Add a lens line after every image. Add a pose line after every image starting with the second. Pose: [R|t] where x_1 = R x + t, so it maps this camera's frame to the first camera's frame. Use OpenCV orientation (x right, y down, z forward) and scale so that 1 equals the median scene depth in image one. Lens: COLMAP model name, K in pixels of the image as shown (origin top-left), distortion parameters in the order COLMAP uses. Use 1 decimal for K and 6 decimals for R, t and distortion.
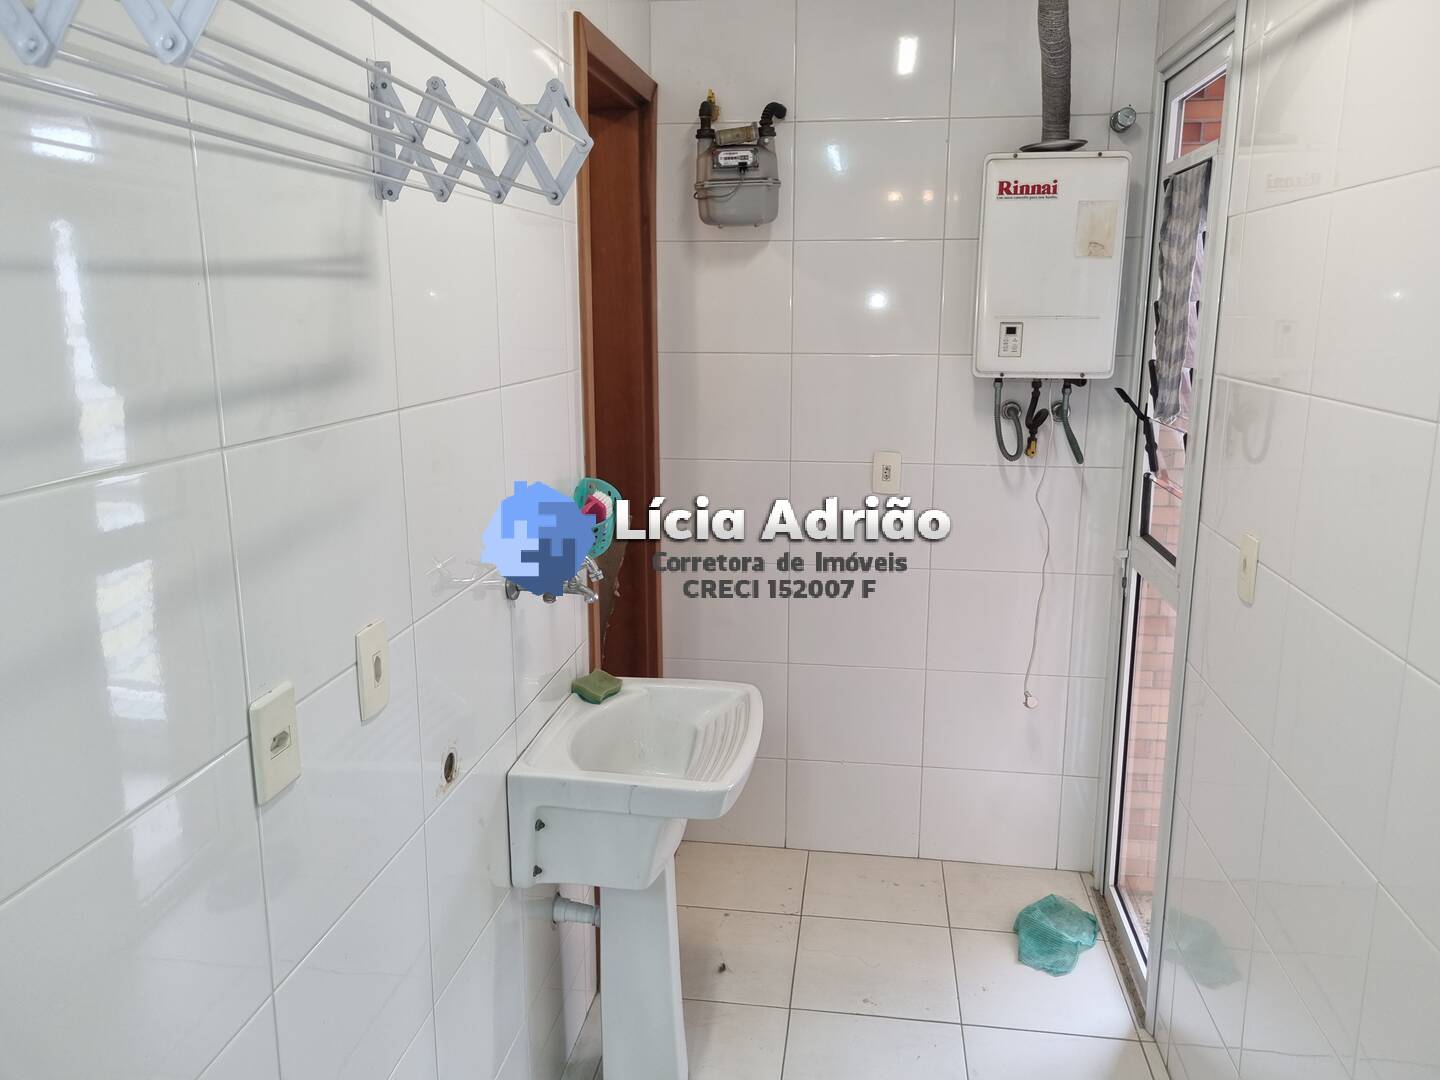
lens RADIAL K [[1108.0, 0, 724.2], [0, 1108.0, 548.3], [0, 0, 1]] dist [0.057121, -0.013206]
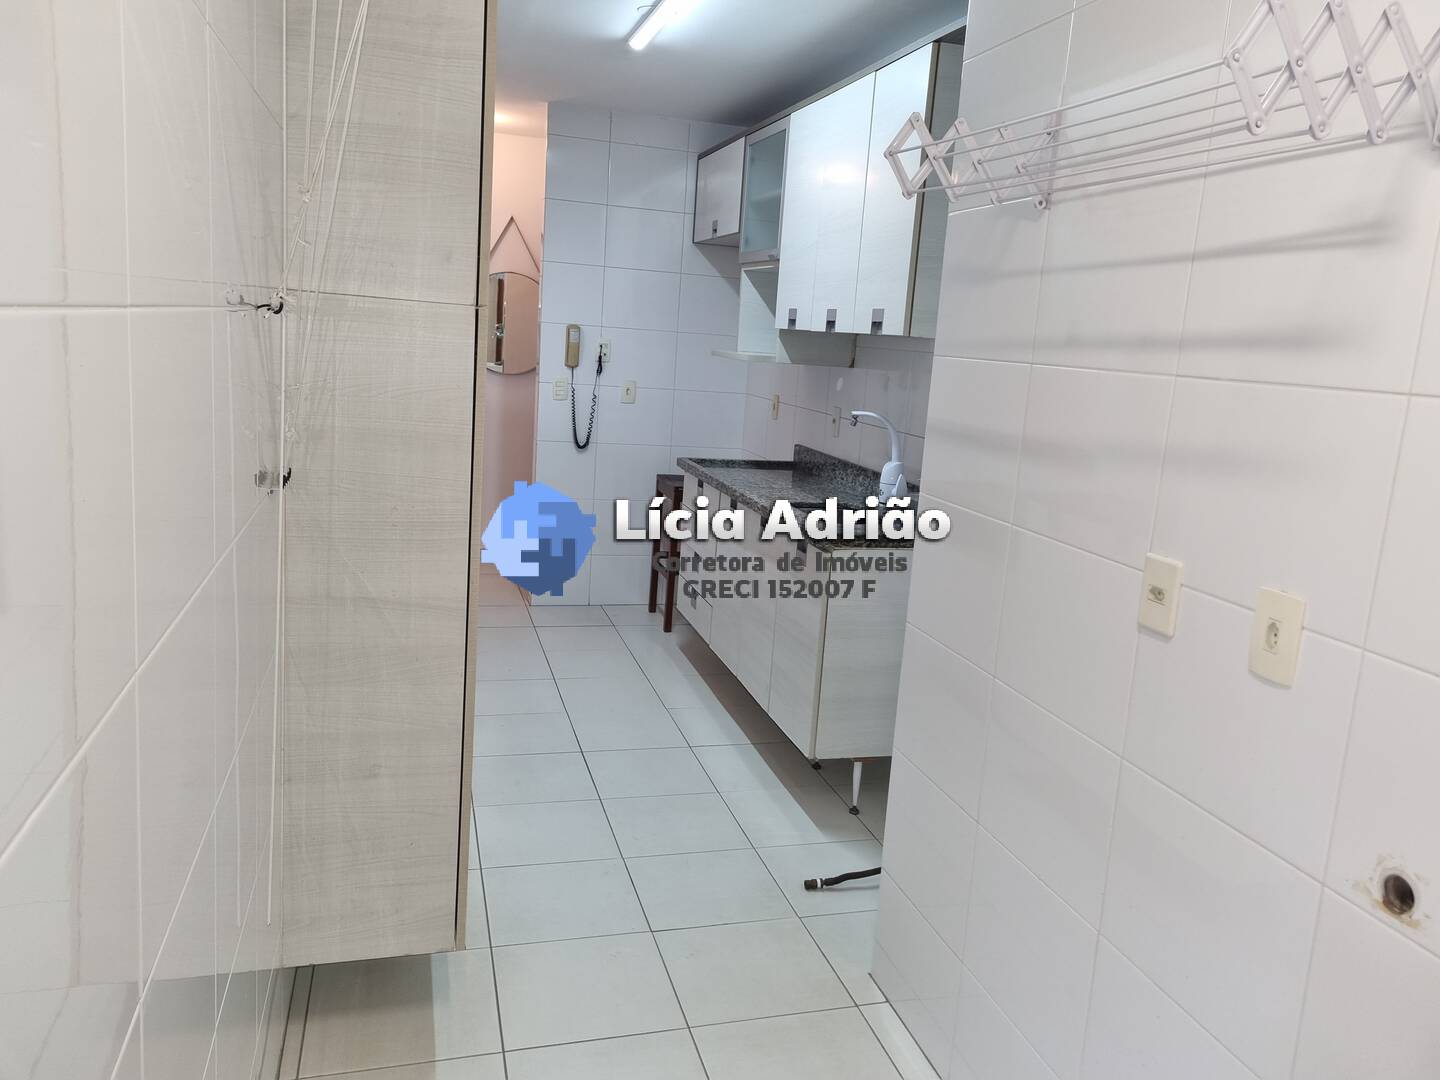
lens RADIAL K [[1108.0, 0, 710.7], [0, 1108.0, 537.5], [0, 0, 1]] dist [0.057121, -0.013206]
pose [[-0.923813, 0.012104, -0.382652, 0.632020], [-0.145020, 0.913954, 0.379023, -0.329853], [0.354313, 0.405638, -0.842567, 1.906059]]
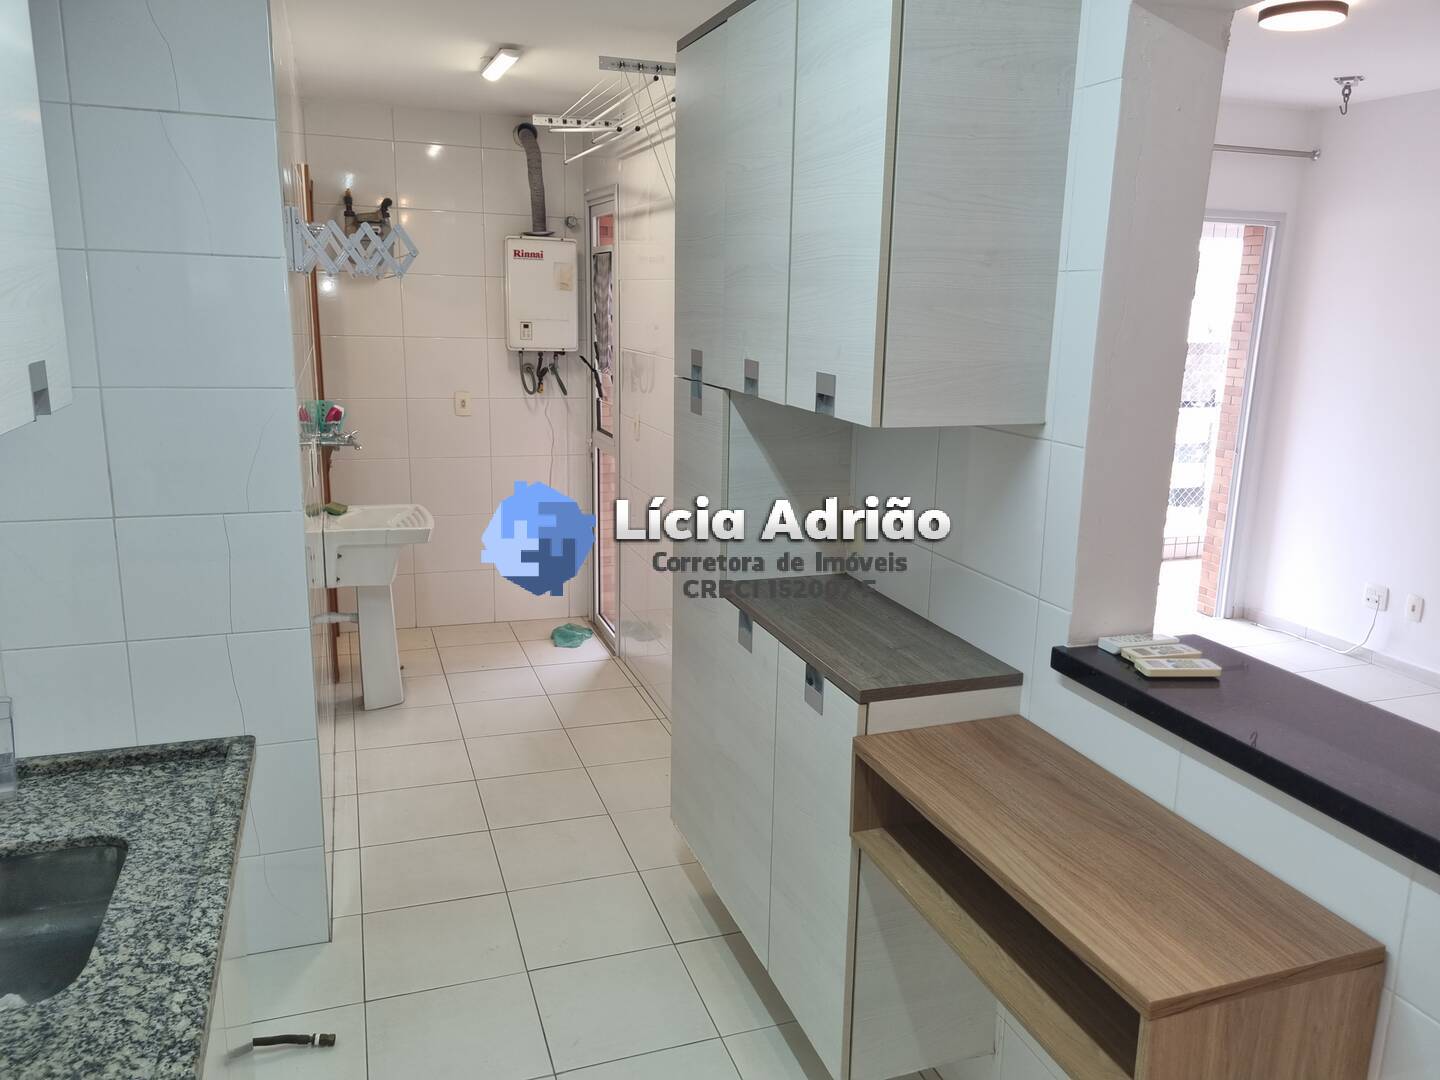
lens RADIAL K [[1108.0, 0, 725.6], [0, 1108.0, 536.6], [0, 0, 1]] dist [0.057121, -0.013206]
pose [[0.893273, -0.075636, 0.443106, -0.317497], [0.076219, 0.996954, 0.016522, 0.164069], [-0.443006, 0.019014, 0.896317, -0.880889]]
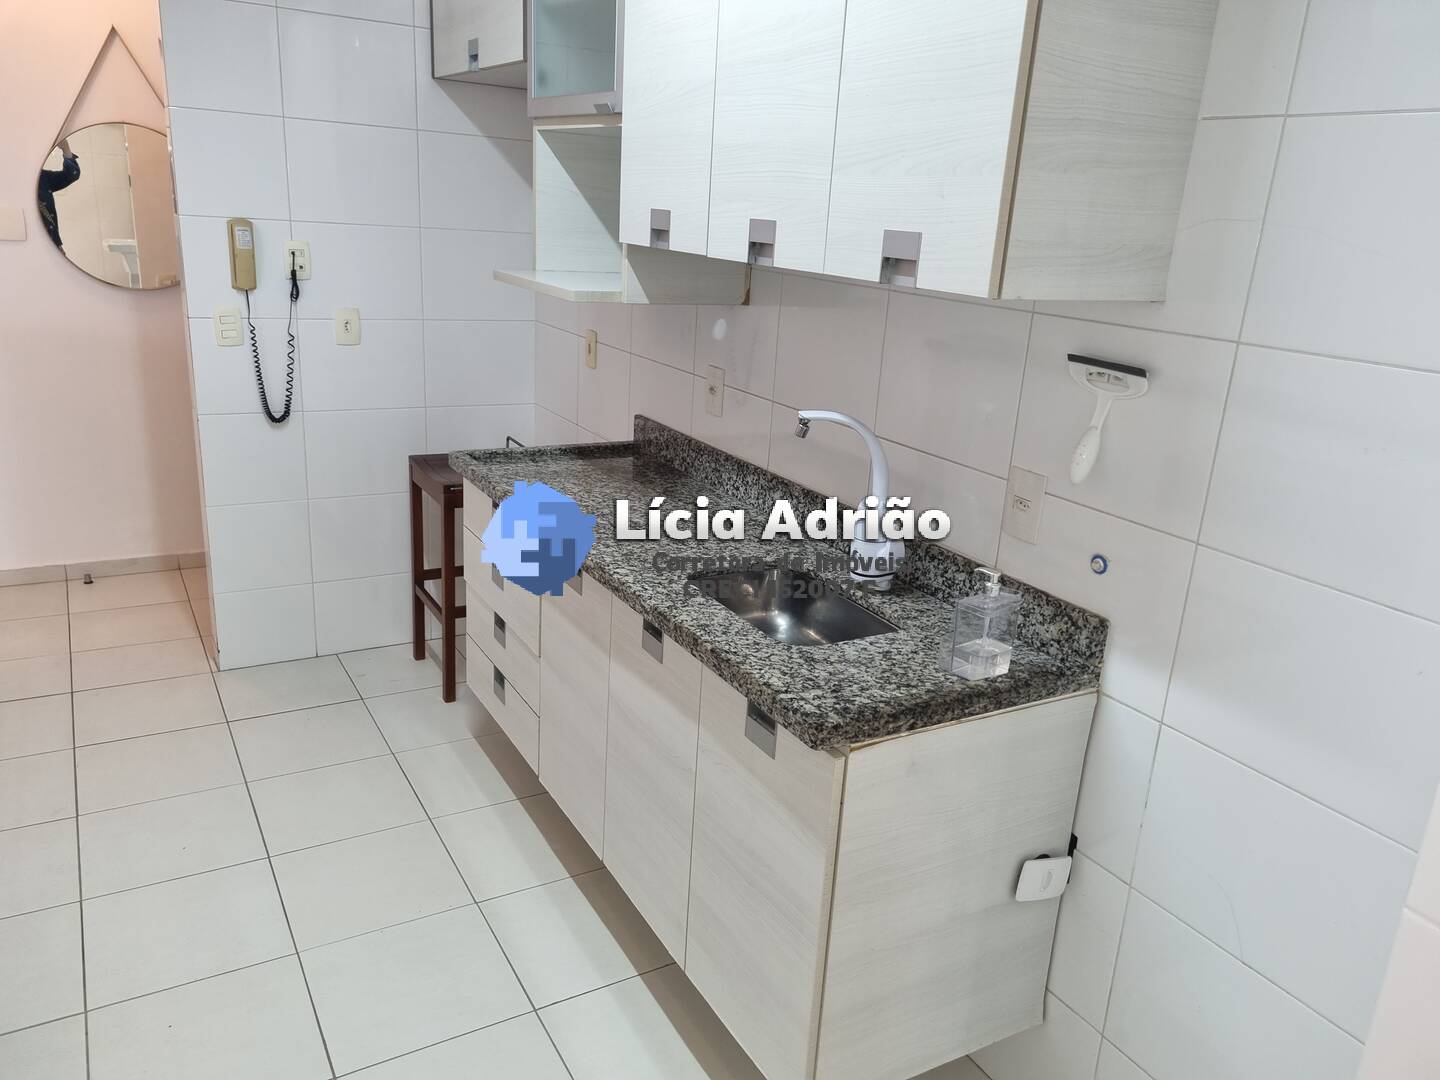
lens RADIAL K [[1108.0, 0, 732.3], [0, 1108.0, 551.2], [0, 0, 1]] dist [0.057121, -0.013206]
pose [[-0.796573, 0.138714, -0.588413, 0.304397], [-0.187084, 0.868978, 0.458123, -0.165271], [0.574866, 0.475012, -0.666253, 0.862805]]
